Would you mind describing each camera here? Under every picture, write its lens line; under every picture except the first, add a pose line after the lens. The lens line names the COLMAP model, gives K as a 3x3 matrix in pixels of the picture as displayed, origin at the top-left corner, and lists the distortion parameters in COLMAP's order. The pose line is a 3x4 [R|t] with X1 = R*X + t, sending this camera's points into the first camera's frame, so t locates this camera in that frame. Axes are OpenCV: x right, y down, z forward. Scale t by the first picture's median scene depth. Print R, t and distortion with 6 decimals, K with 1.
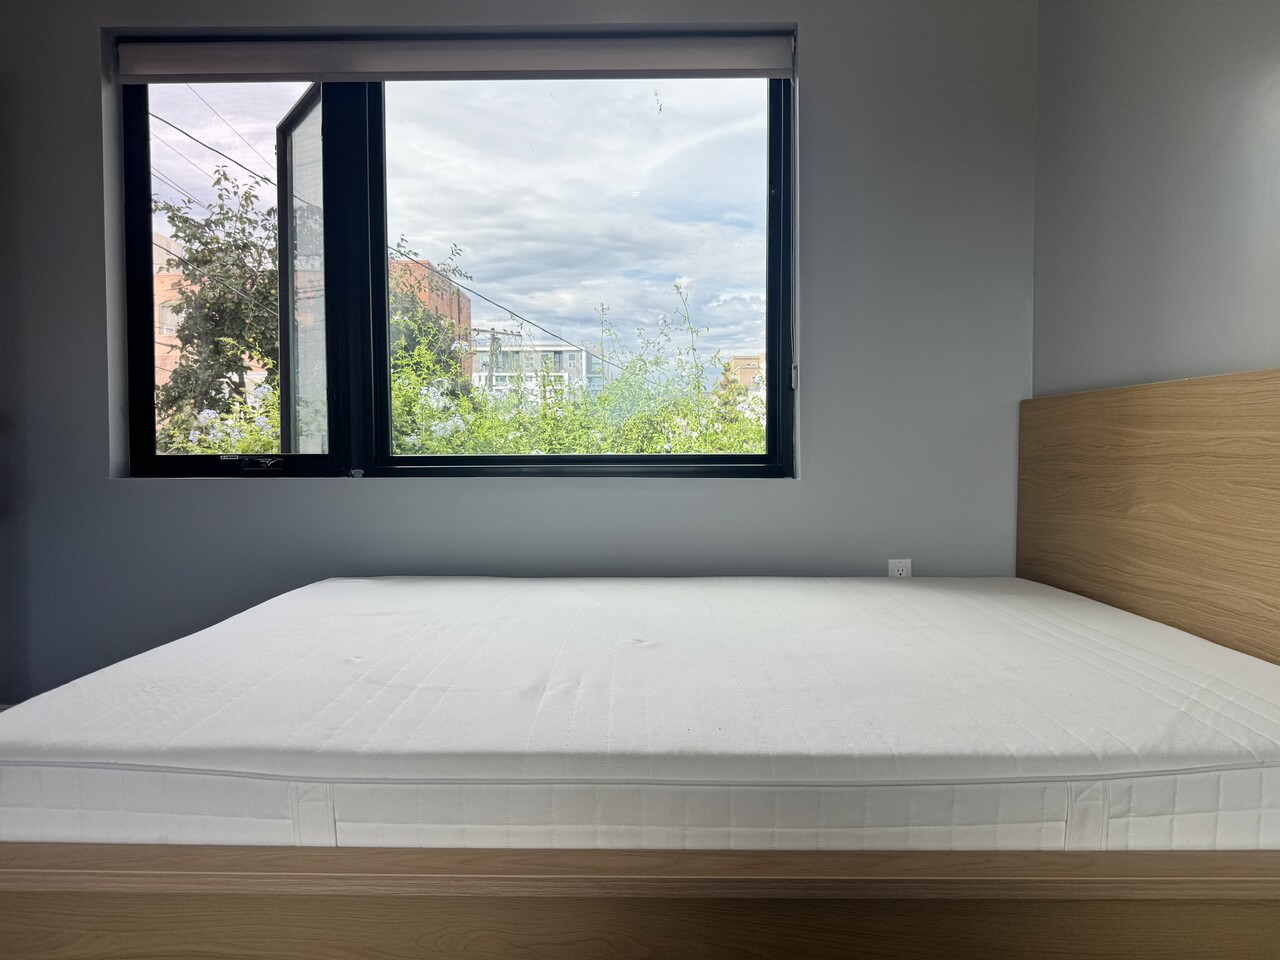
lens RADIAL K [[902.4, 0, 639.4], [0, 902.4, 485.1], [0, 0, 1]] dist [0.078432, -0.104821]
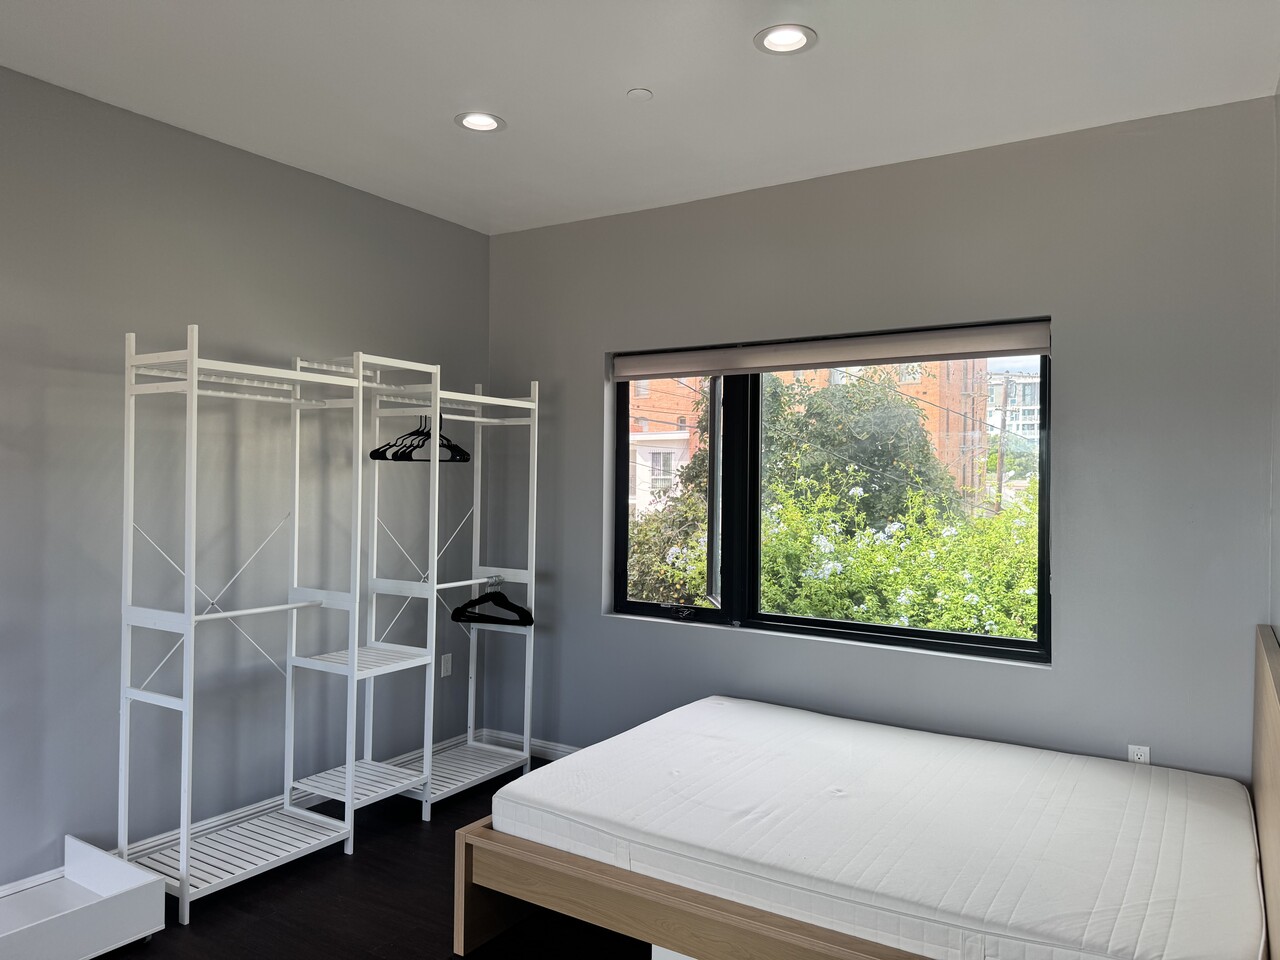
lens RADIAL K [[902.4, 0, 636.1], [0, 902.4, 475.9], [0, 0, 1]] dist [0.078432, -0.104821]
pose [[0.847629, 0.009052, -0.530512, 0.084627], [-0.034306, 0.998697, -0.037773, -0.048247], [0.529479, 0.050217, 0.846835, -0.092737]]
